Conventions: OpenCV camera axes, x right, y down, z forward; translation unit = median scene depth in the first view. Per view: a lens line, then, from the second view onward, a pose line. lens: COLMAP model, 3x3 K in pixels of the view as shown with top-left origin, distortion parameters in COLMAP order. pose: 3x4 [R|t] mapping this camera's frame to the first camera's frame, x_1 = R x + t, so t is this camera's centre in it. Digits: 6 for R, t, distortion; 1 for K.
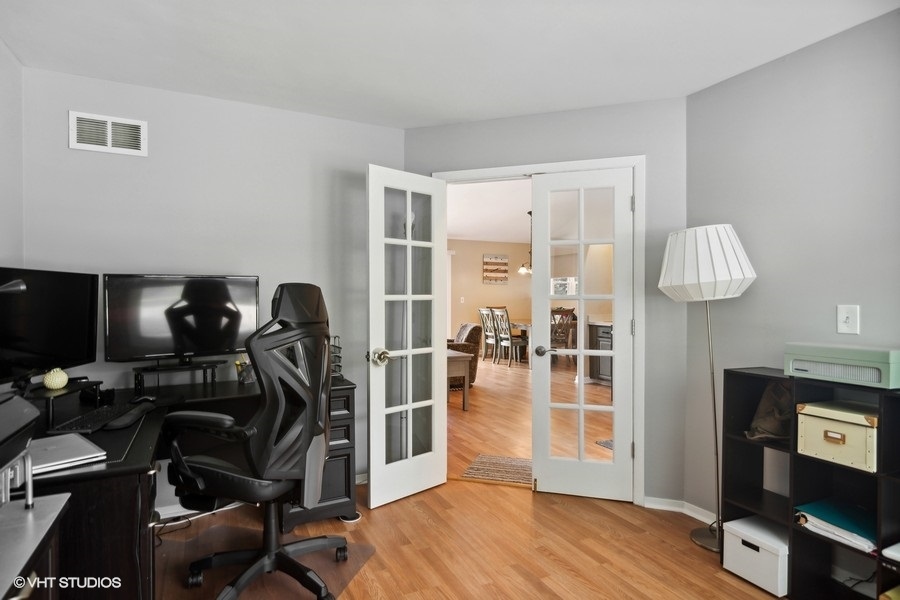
lens RADIAL K [[497.6, 0, 453.4], [0, 497.6, 297.4], [0, 0, 1]] dist [-0.061779, -0.000268]
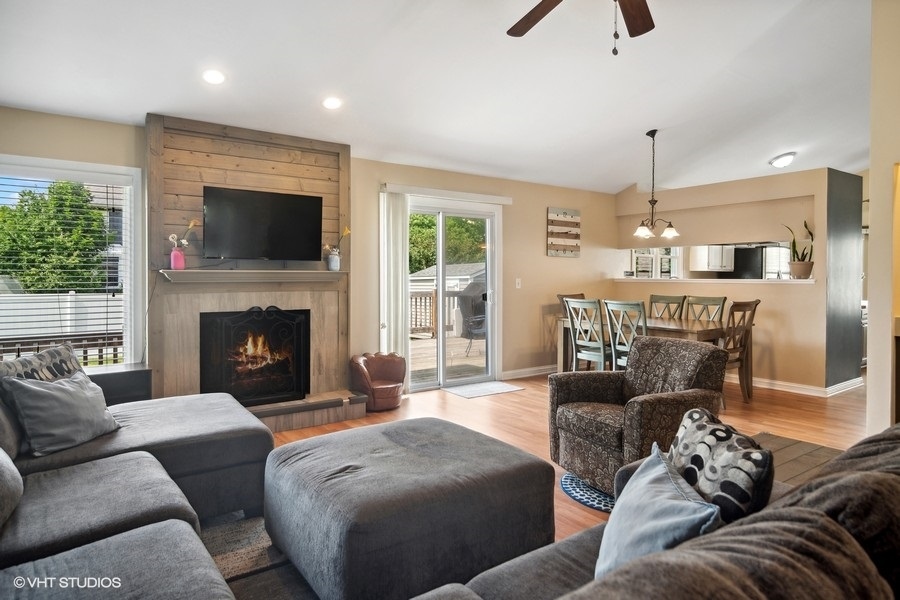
lens RADIAL K [[531.5, 0, 452.6], [0, 531.5, 276.6], [0, 0, 1]] dist [-0.003309, -0.000489]
pose [[0.986118, 0.003873, 0.165999, -0.159299], [-0.003373, 0.999989, -0.003290, -0.000049], [-0.166010, 0.002685, 0.986120, 0.385742]]
